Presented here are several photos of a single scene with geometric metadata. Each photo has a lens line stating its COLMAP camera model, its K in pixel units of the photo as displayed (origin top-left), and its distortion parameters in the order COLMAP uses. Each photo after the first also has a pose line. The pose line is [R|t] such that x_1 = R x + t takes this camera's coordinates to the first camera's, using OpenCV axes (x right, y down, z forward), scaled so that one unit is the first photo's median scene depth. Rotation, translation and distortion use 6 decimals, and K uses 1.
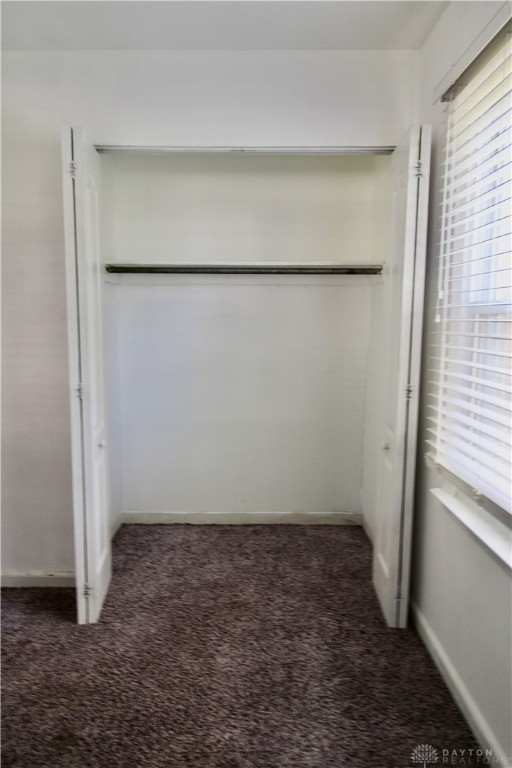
lens RADIAL K [[490.5, 0, 254.2], [0, 490.5, 374.4], [0, 0, 1]] dist [-0.000791, -0.000266]
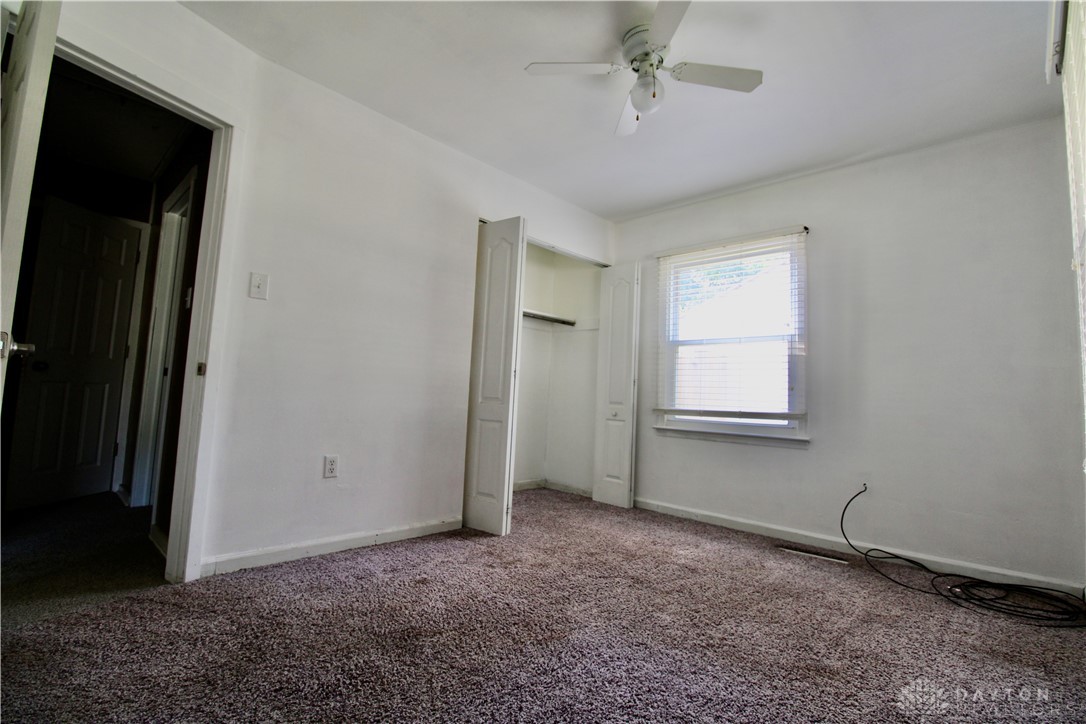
lens RADIAL K [[508.1, 0, 542.0], [0, 508.1, 355.3], [0, 0, 1]] dist [-0.000694, -0.000499]
pose [[0.677305, 0.093965, 0.729677, -1.398490], [0.042782, 0.985101, -0.166569, 0.242125], [-0.734457, 0.144035, 0.663194, -0.135781]]
